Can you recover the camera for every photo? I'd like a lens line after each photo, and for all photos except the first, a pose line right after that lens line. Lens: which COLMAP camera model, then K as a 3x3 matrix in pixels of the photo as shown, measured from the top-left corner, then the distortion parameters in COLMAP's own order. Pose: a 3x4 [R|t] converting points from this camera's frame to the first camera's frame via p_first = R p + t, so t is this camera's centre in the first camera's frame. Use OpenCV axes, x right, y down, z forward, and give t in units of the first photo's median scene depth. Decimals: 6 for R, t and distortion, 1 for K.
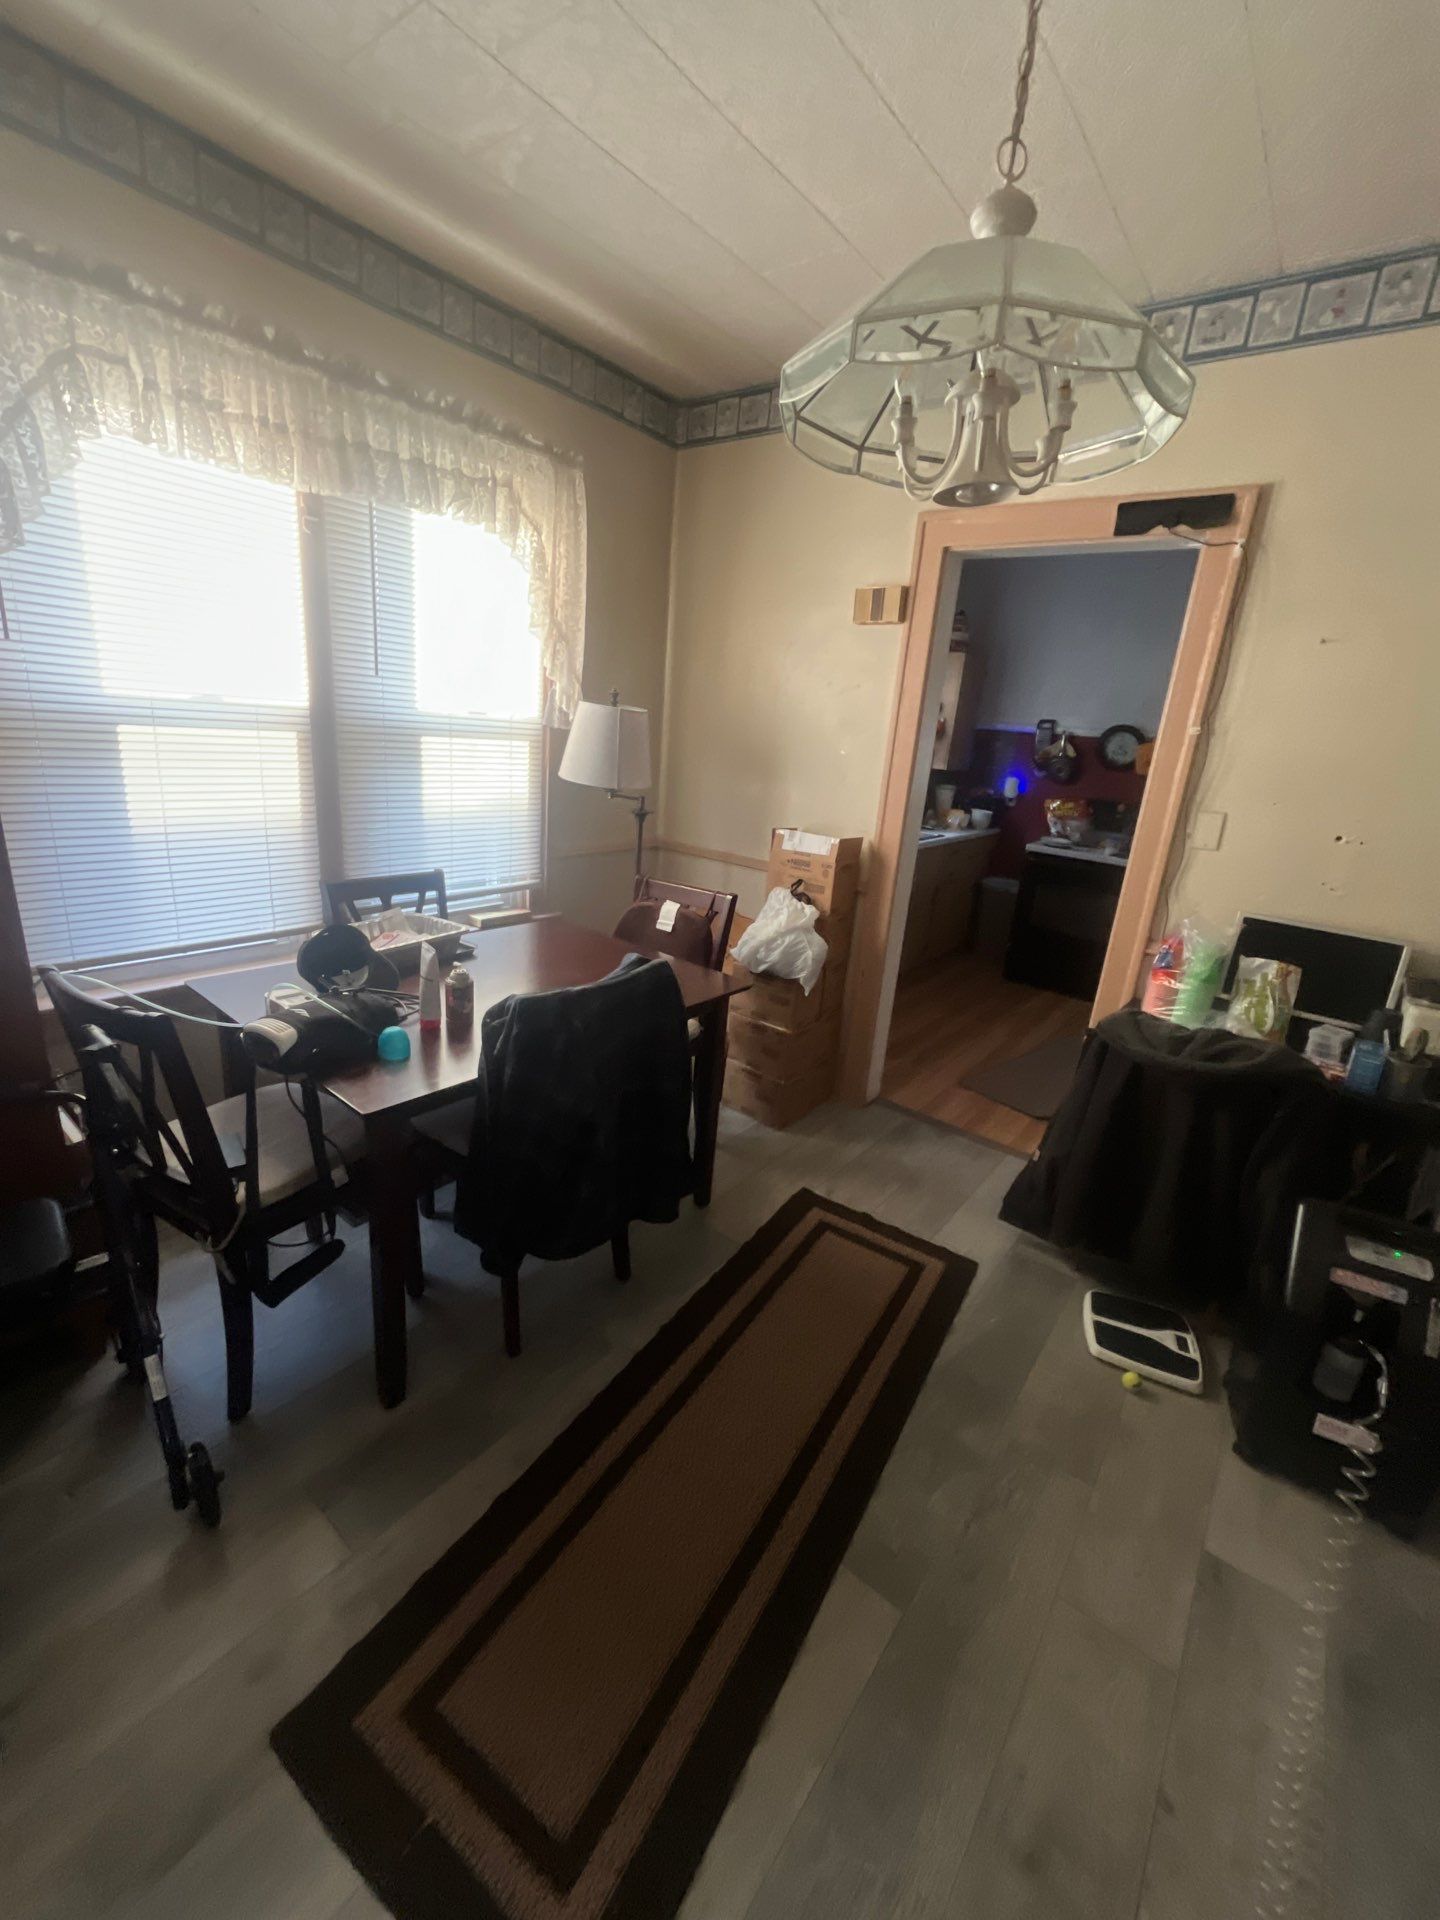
lens RADIAL K [[772.9, 0, 715.1], [0, 772.9, 953.2], [0, 0, 1]] dist [-0.010029, -0.000039]
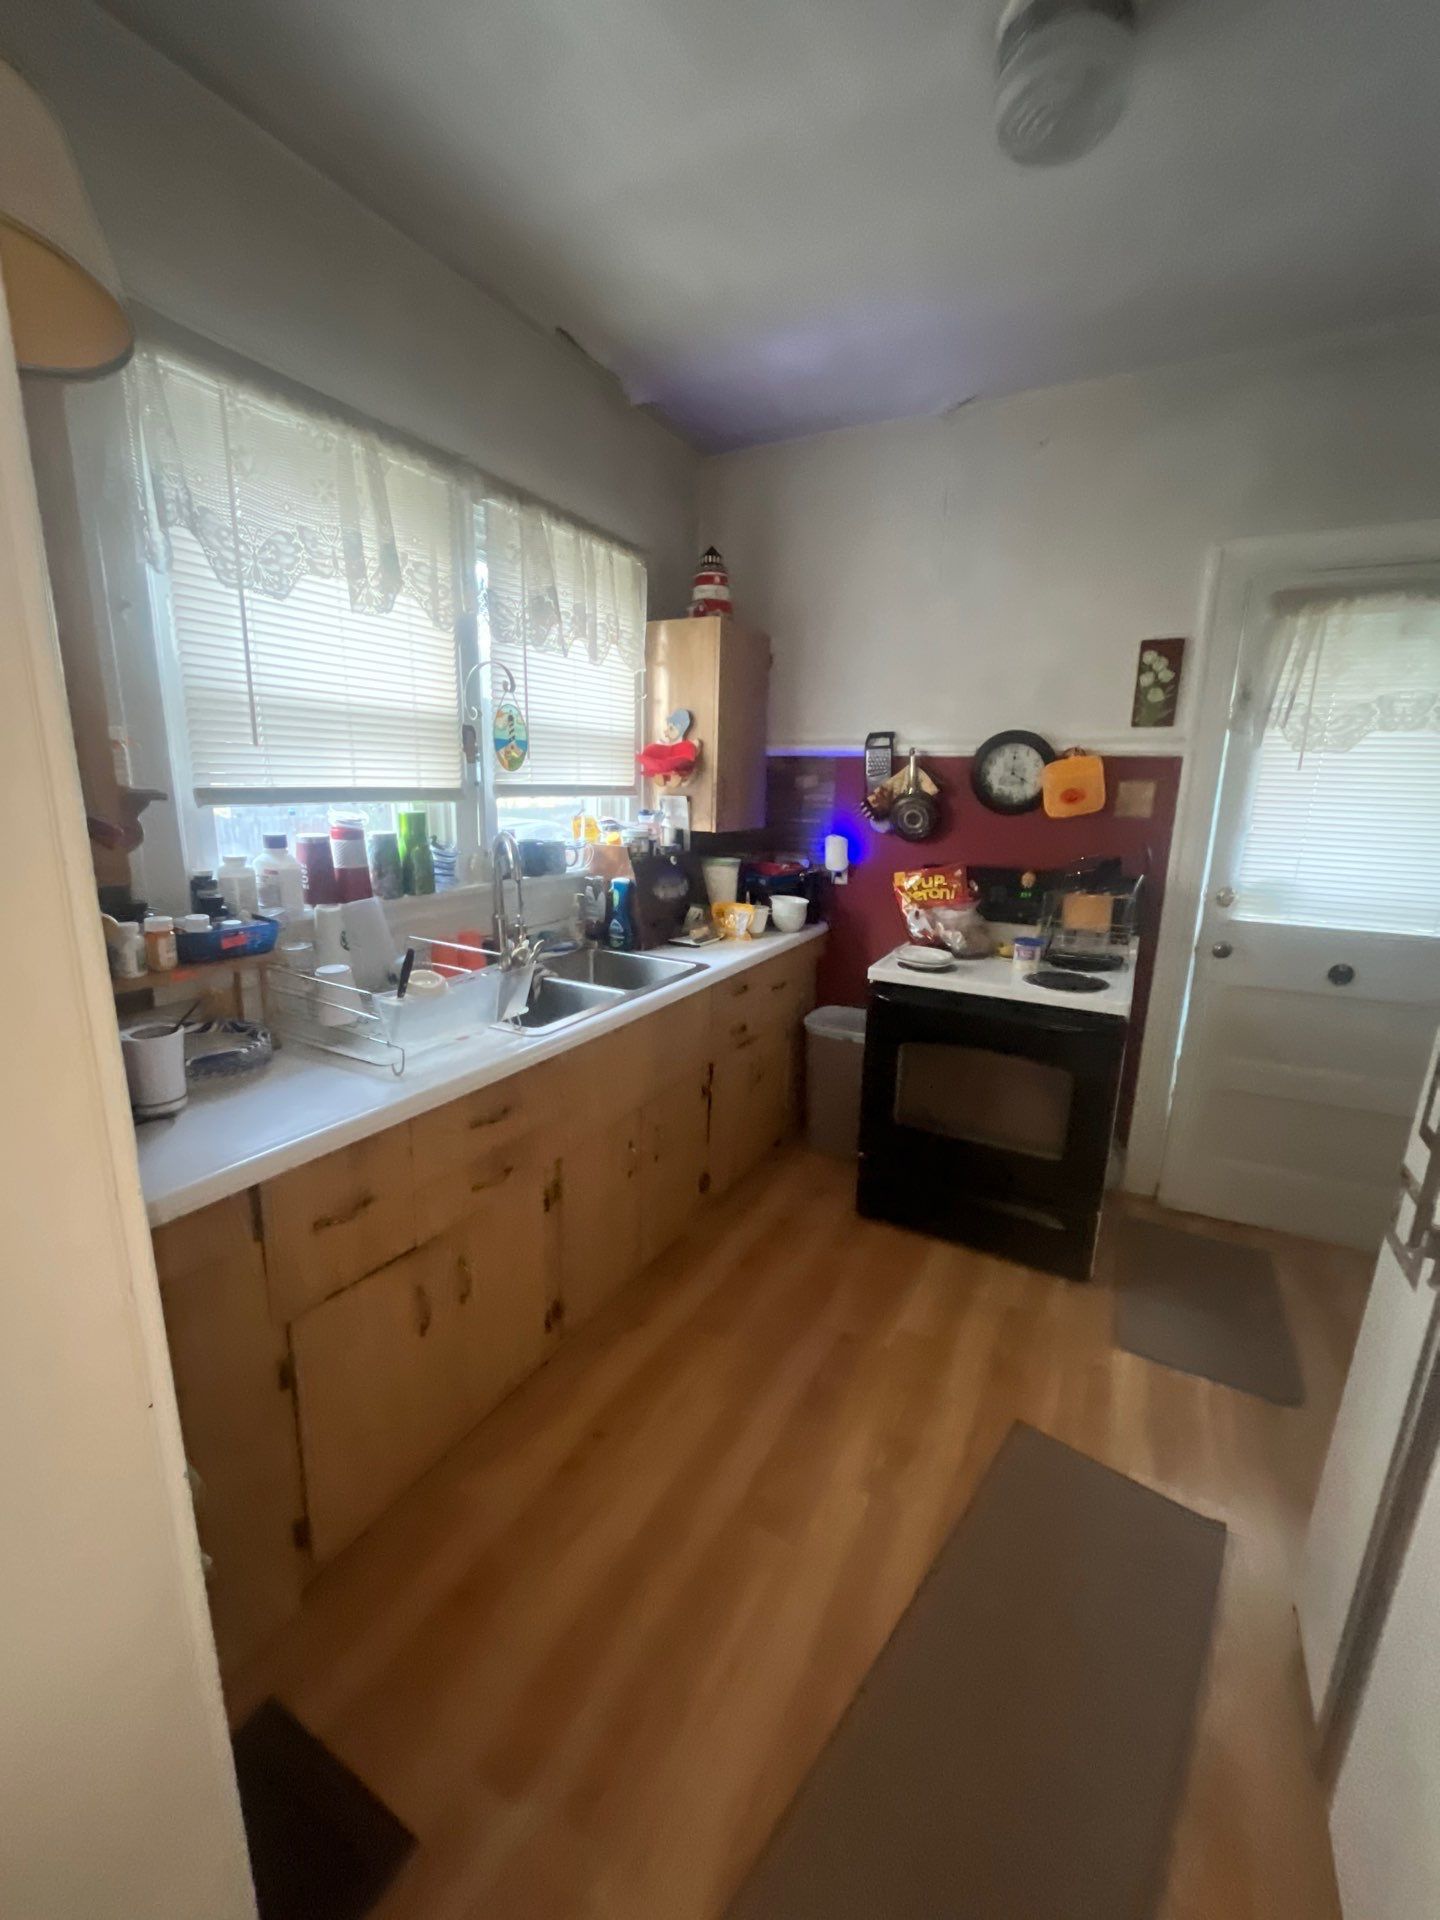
lens RADIAL K [[772.9, 0, 720.6], [0, 772.9, 961.6], [0, 0, 1]] dist [-0.010029, -0.000039]
pose [[0.982101, -0.096967, 0.161480, 0.208760], [0.106345, 0.993048, -0.050463, -0.120923], [-0.155464, 0.066732, 0.985585, 0.474514]]
